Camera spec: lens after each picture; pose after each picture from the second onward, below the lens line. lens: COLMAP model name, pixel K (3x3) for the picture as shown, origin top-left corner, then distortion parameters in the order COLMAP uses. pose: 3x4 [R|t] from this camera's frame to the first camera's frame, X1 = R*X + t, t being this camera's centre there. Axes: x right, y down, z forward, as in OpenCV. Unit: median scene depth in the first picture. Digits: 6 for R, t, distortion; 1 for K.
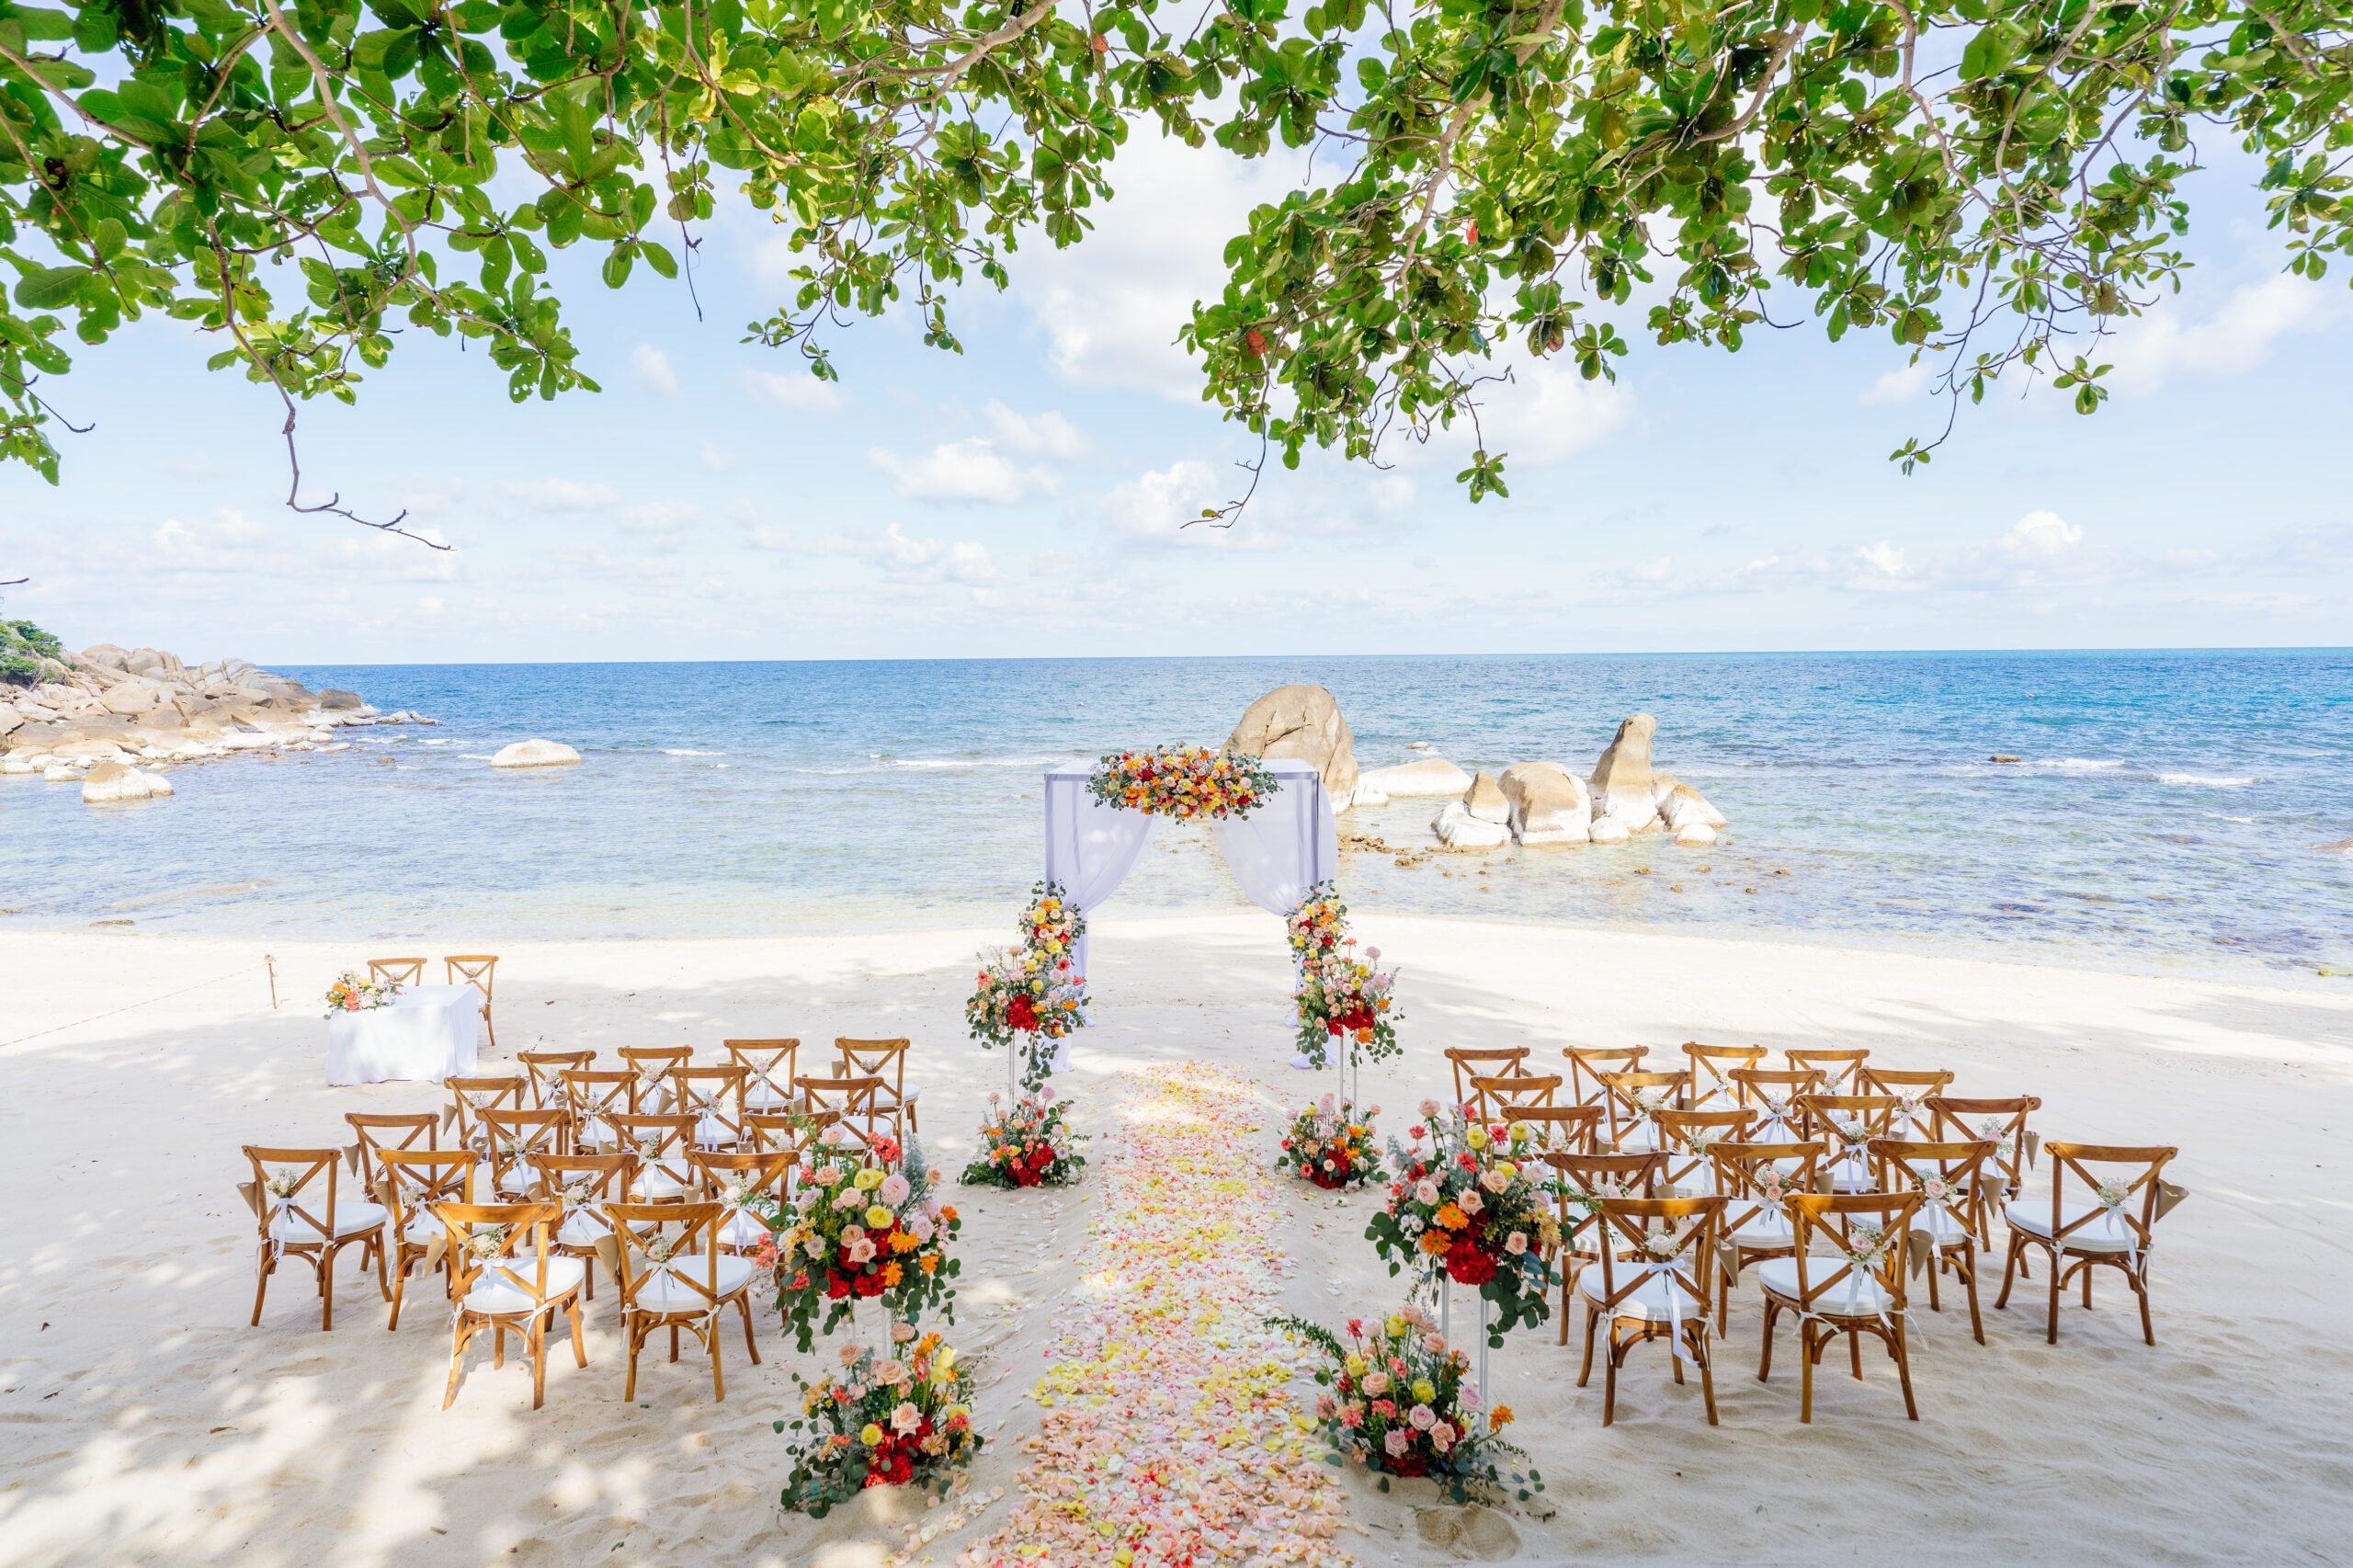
lens RADIAL K [[1345.0, 0, 1180.9], [0, 1345.0, 785.1], [0, 0, 1]] dist [0.022774, 0.000313]
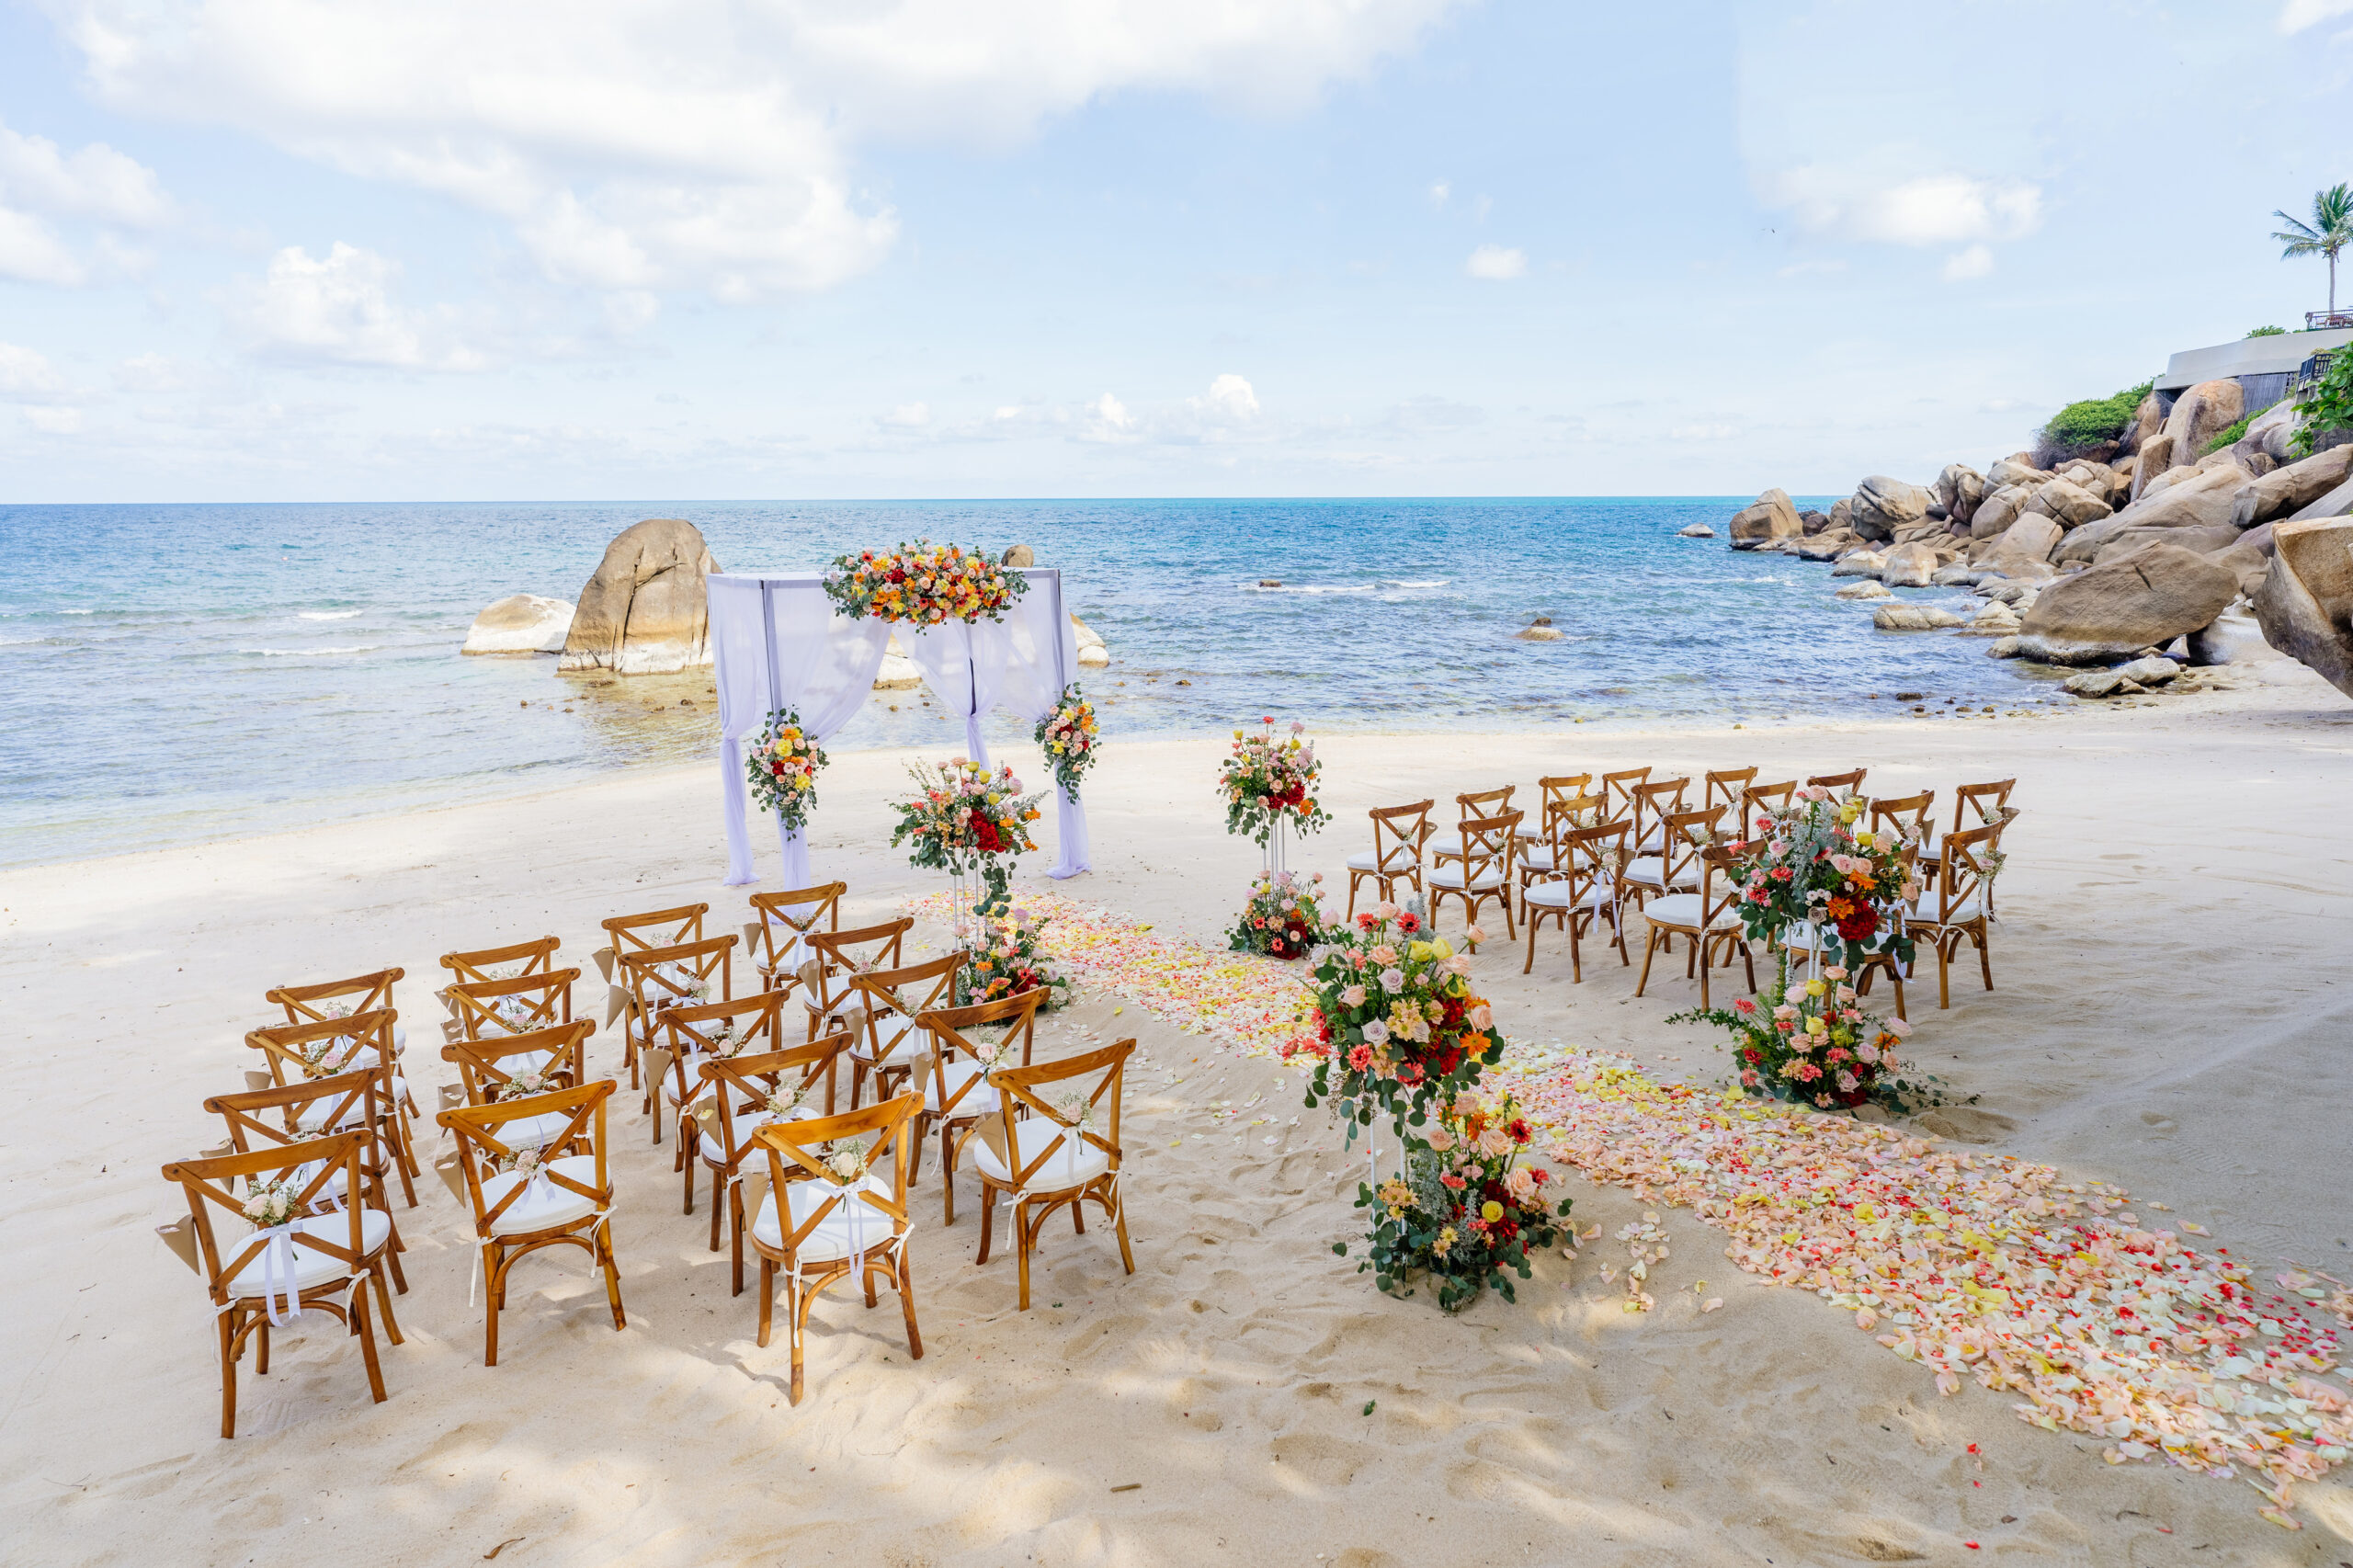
lens RADIAL K [[1345.0, 0, 1177.1], [0, 1345.0, 785.8], [0, 0, 1]] dist [0.022774, 0.000313]
pose [[0.844498, -0.109819, 0.524178, -0.348477], [0.053108, 0.991098, 0.122081, 0.030394], [-0.532919, -0.075259, 0.842813, 0.148150]]
